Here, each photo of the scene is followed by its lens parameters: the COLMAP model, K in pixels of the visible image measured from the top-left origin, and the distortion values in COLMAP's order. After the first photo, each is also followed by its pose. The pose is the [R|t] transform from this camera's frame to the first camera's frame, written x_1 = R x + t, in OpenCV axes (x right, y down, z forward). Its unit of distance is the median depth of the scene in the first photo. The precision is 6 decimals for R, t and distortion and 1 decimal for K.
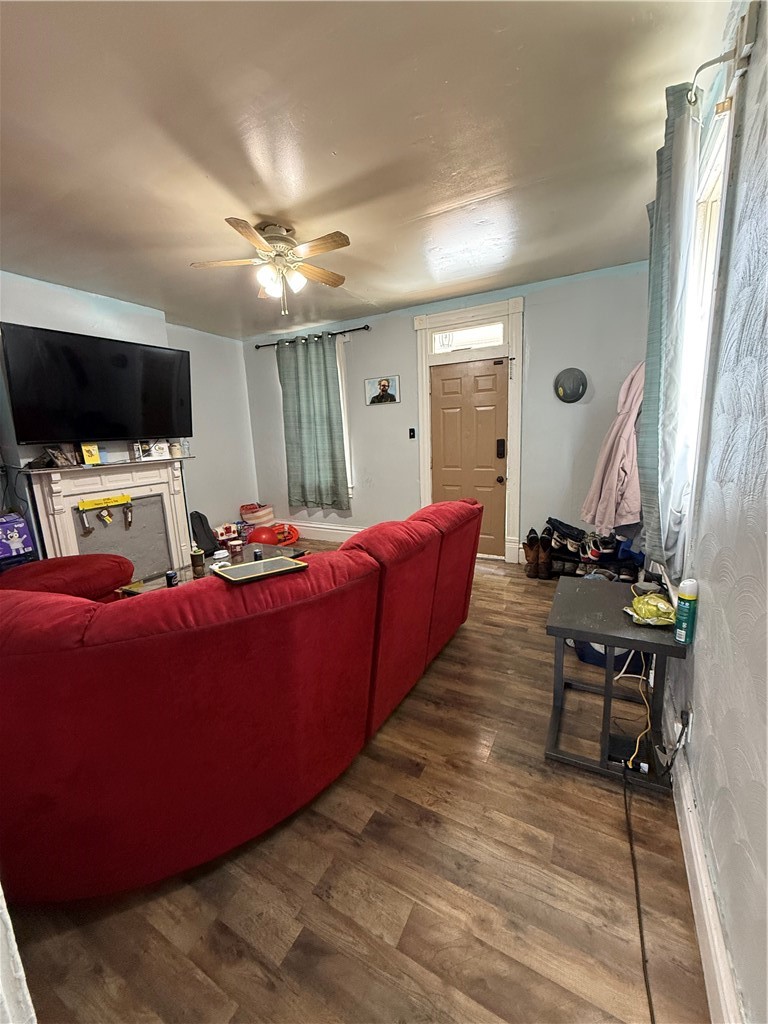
lens RADIAL K [[409.1, 0, 383.0], [0, 409.1, 508.6], [0, 0, 1]] dist [0.003263, 0.000040]
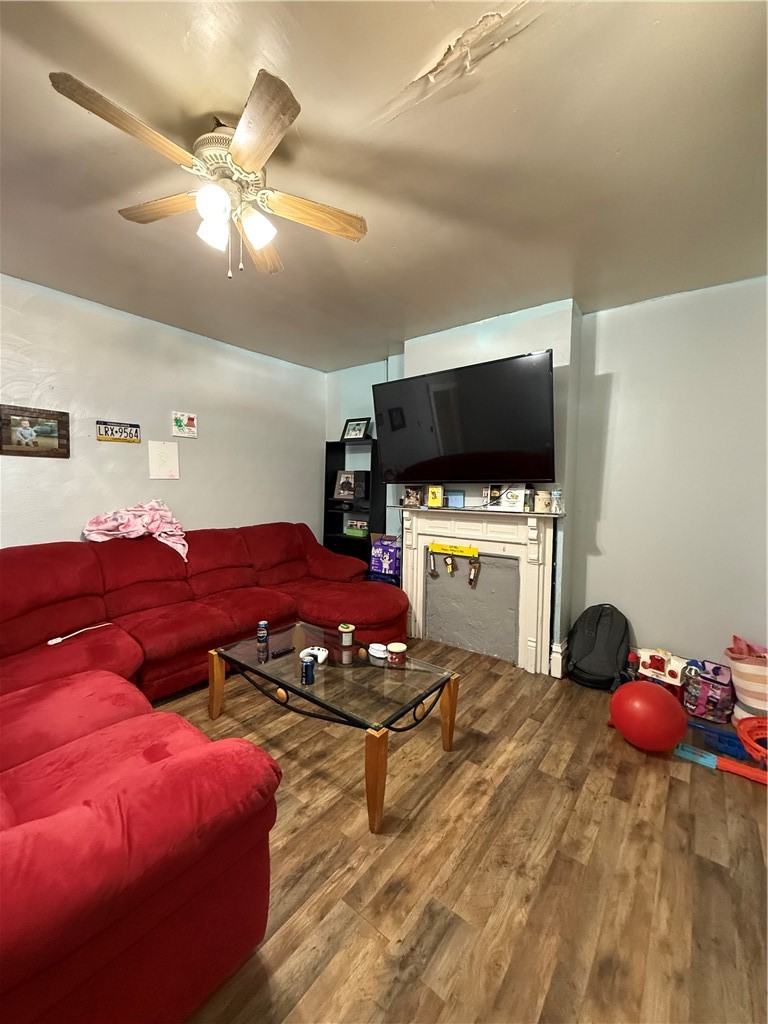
lens RADIAL K [[409.1, 0, 382.4], [0, 409.1, 511.6], [0, 0, 1]] dist [0.003263, 0.000040]
pose [[-0.170287, 0.091372, -0.981149, 0.224612], [-0.191272, 0.973689, 0.123874, -0.173649], [0.966653, 0.208760, -0.148329, 0.927142]]
